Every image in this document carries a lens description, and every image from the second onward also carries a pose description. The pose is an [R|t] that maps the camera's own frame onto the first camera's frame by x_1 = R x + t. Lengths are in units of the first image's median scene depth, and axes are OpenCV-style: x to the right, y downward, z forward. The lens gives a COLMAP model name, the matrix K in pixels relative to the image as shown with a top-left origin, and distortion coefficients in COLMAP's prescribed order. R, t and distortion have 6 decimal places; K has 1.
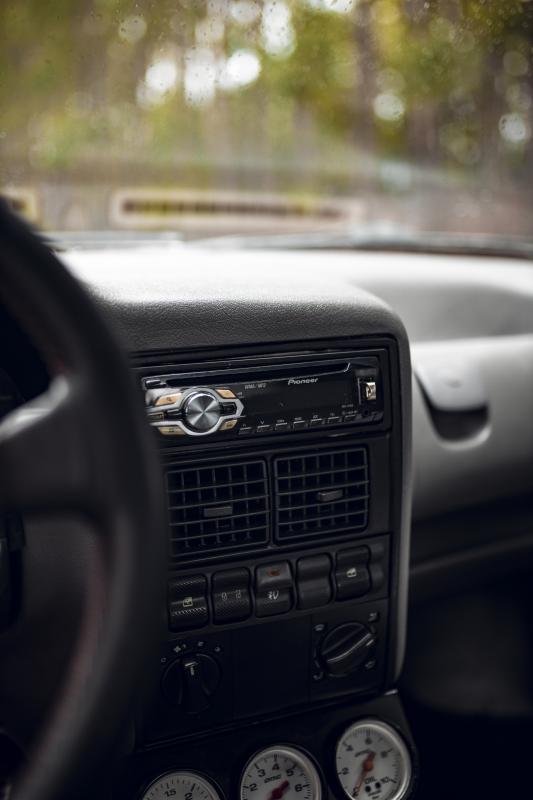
lens RADIAL K [[757.8, 0, 267.2], [0, 757.8, 409.9], [0, 0, 1]] dist [-0.048977, 0.028317]
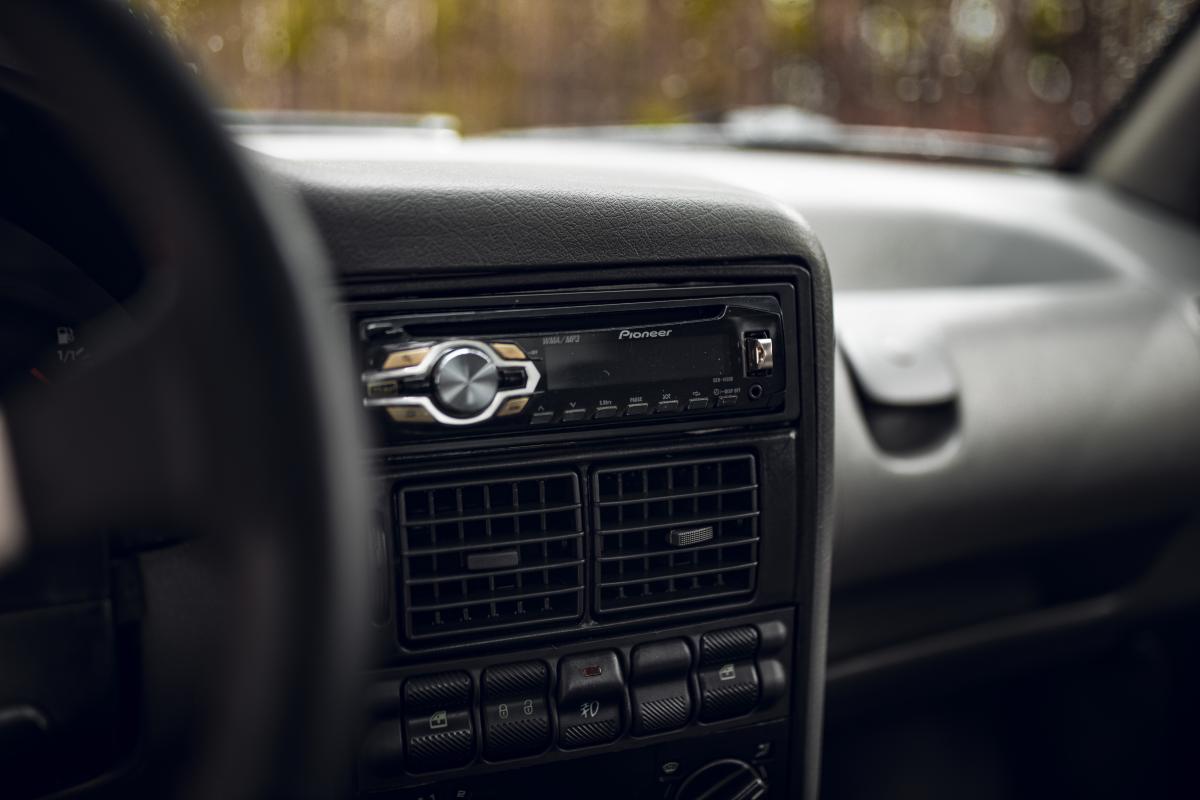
lens RADIAL K [[1136.7, 0, 600.0], [0, 1136.7, 400.0], [0, 0, 1]] dist [-0.048977, 0.028317]
pose [[0.999913, 0.011659, -0.006190, 0.018618], [-0.011843, 0.999461, -0.030610, 0.038233], [0.005829, 0.030681, 0.999512, 0.141262]]
